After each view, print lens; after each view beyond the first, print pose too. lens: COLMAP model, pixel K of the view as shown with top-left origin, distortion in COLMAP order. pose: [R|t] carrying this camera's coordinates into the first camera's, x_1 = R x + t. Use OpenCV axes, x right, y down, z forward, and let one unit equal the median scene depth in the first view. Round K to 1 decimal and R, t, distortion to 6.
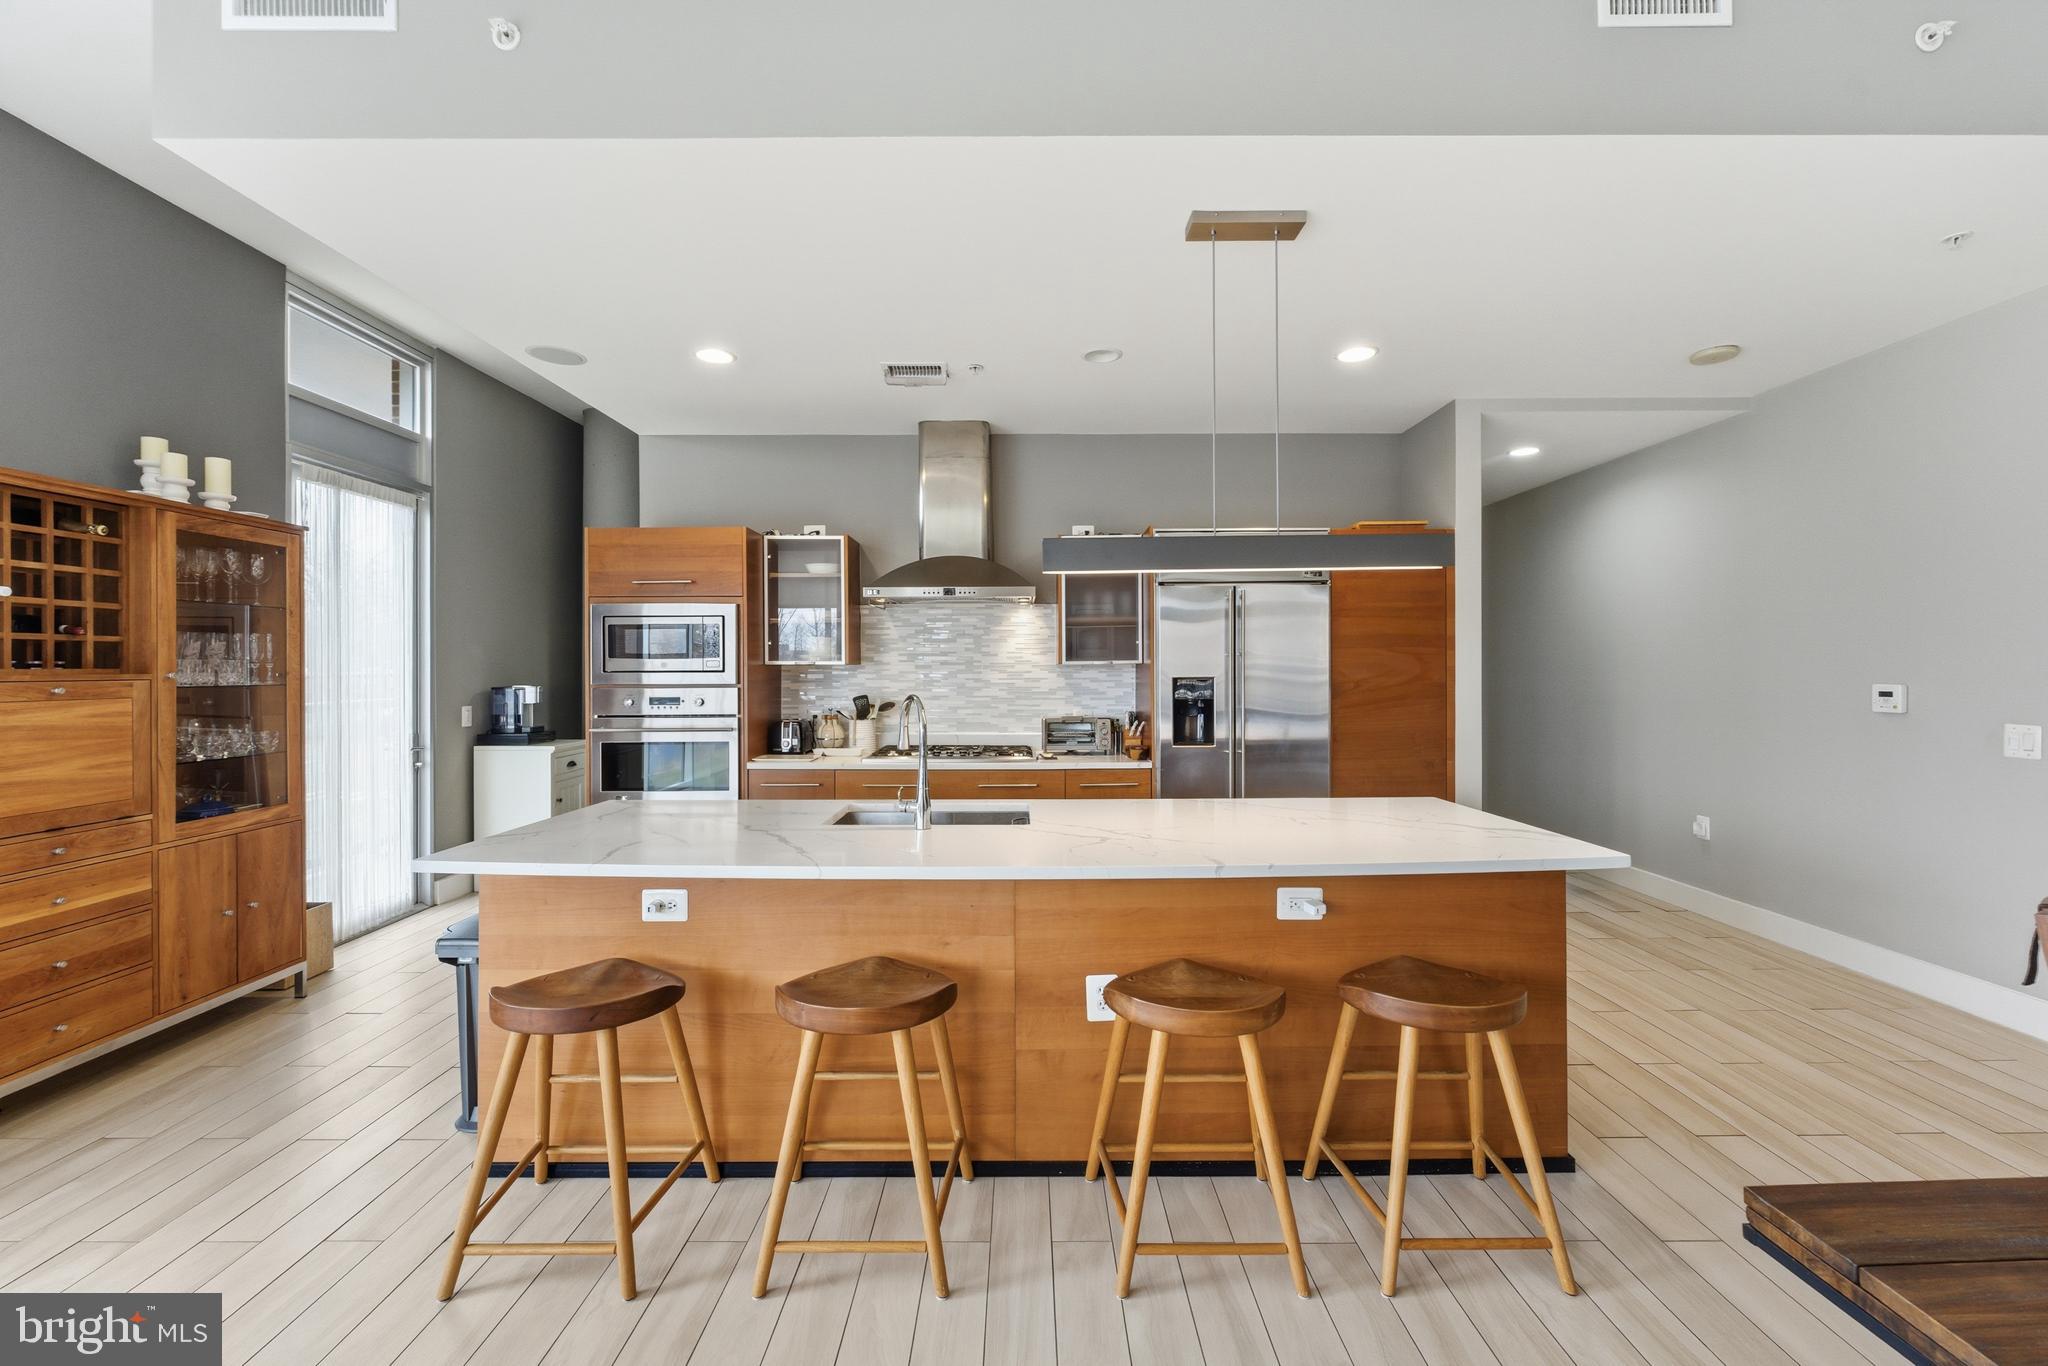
lens RADIAL K [[831.1, 0, 1027.4], [0, 831.1, 667.7], [0, 0, 1]] dist [-0.002954, 0.000994]
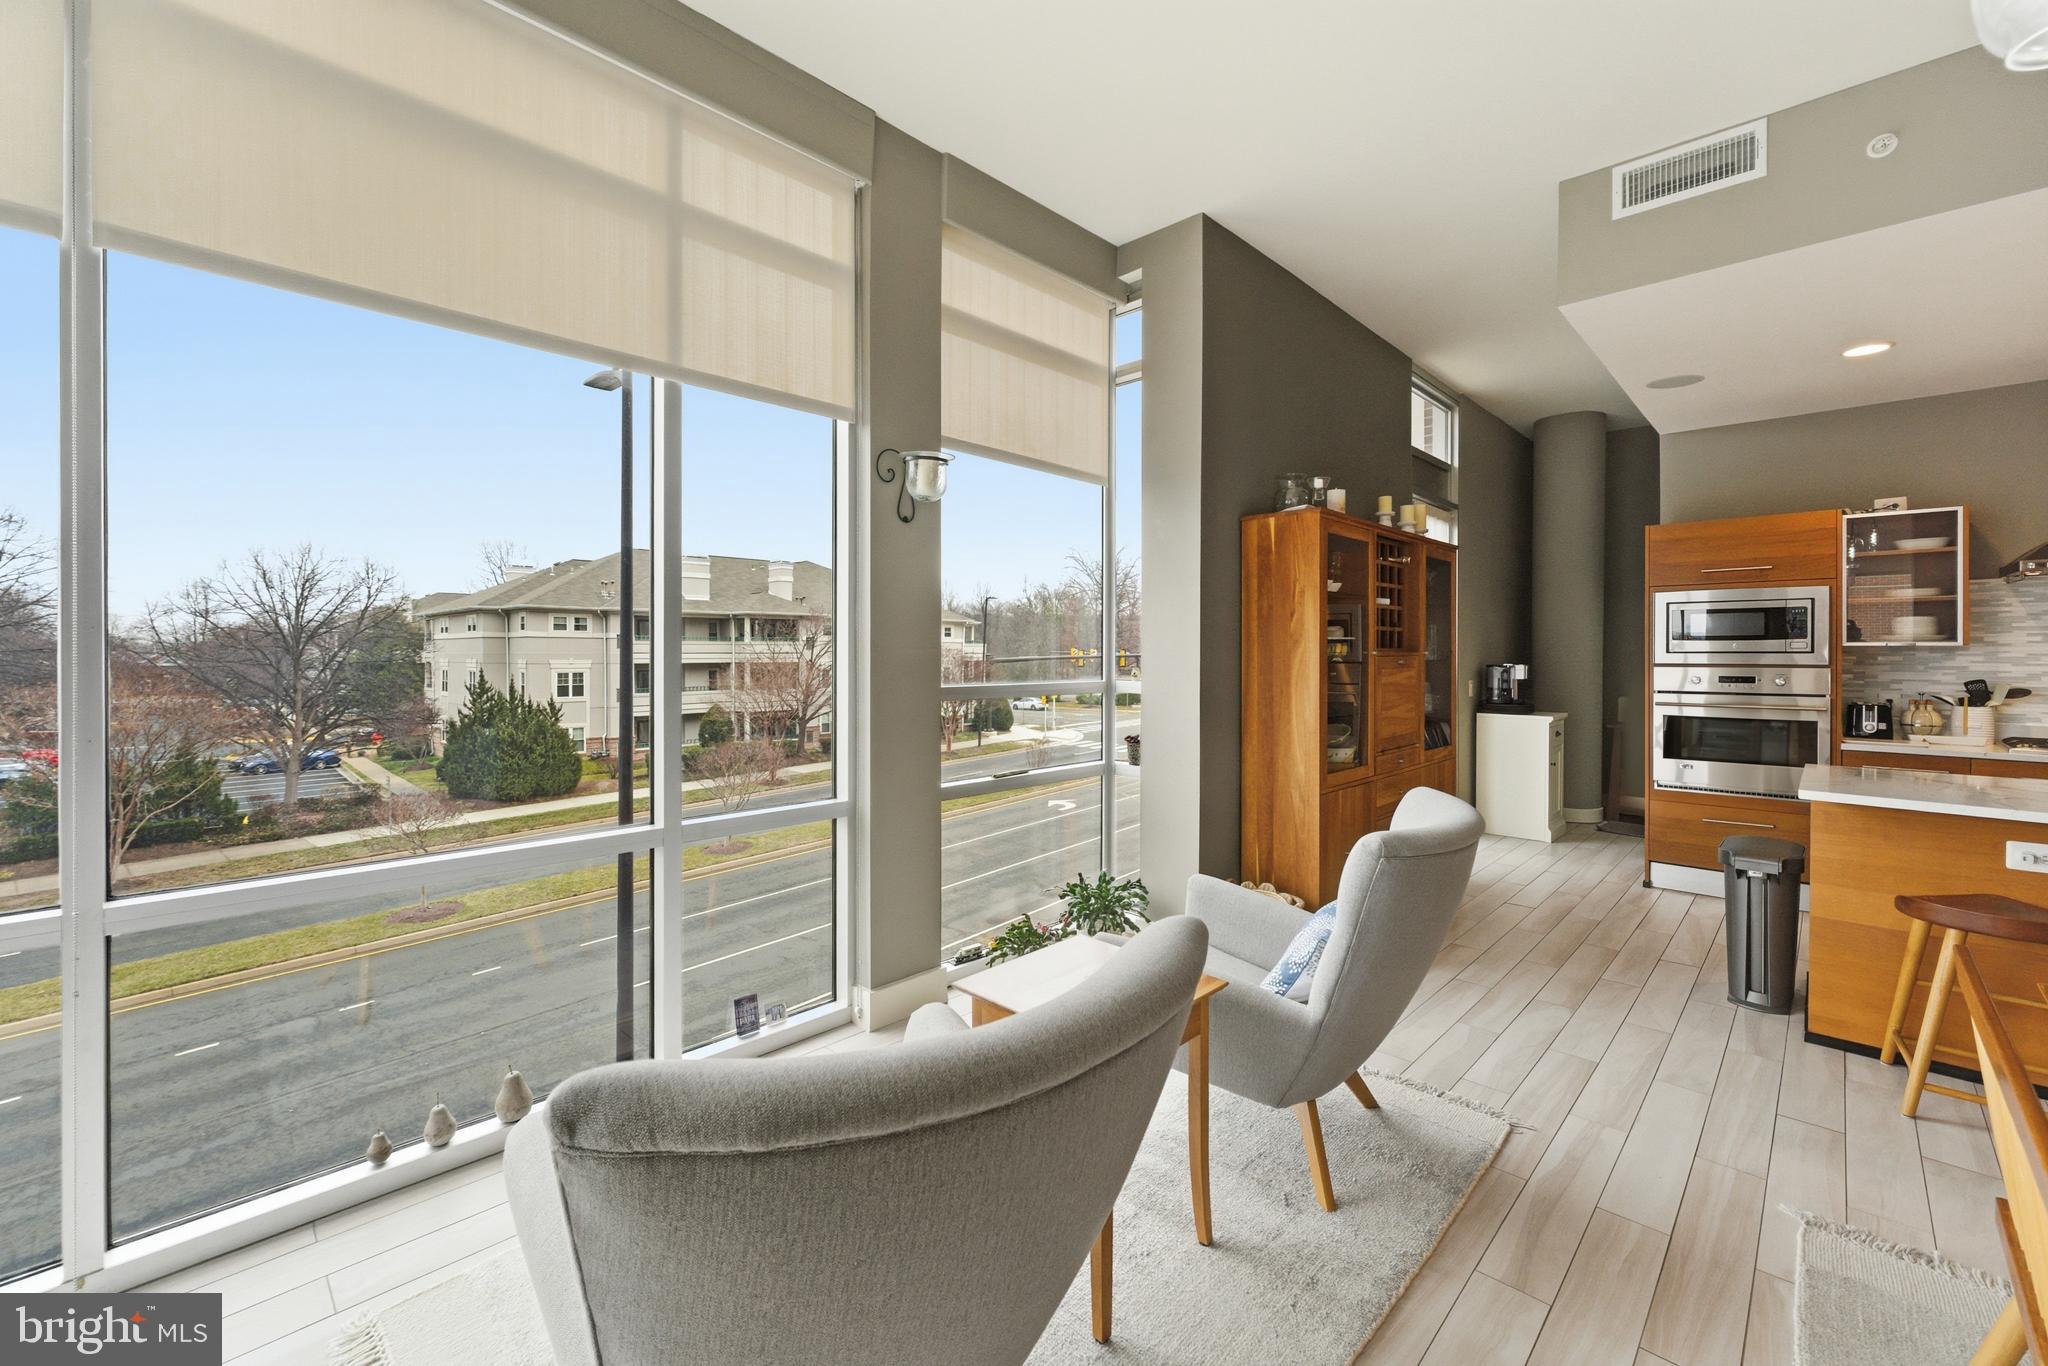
lens RADIAL K [[831.1, 0, 1026.6], [0, 831.1, 652.2], [0, 0, 1]] dist [-0.002954, 0.000994]
pose [[0.717172, 0.004461, -0.696882, -0.349208], [-0.002794, 0.999990, 0.003526, 0.003176], [0.696891, -0.000582, 0.717177, -0.414445]]
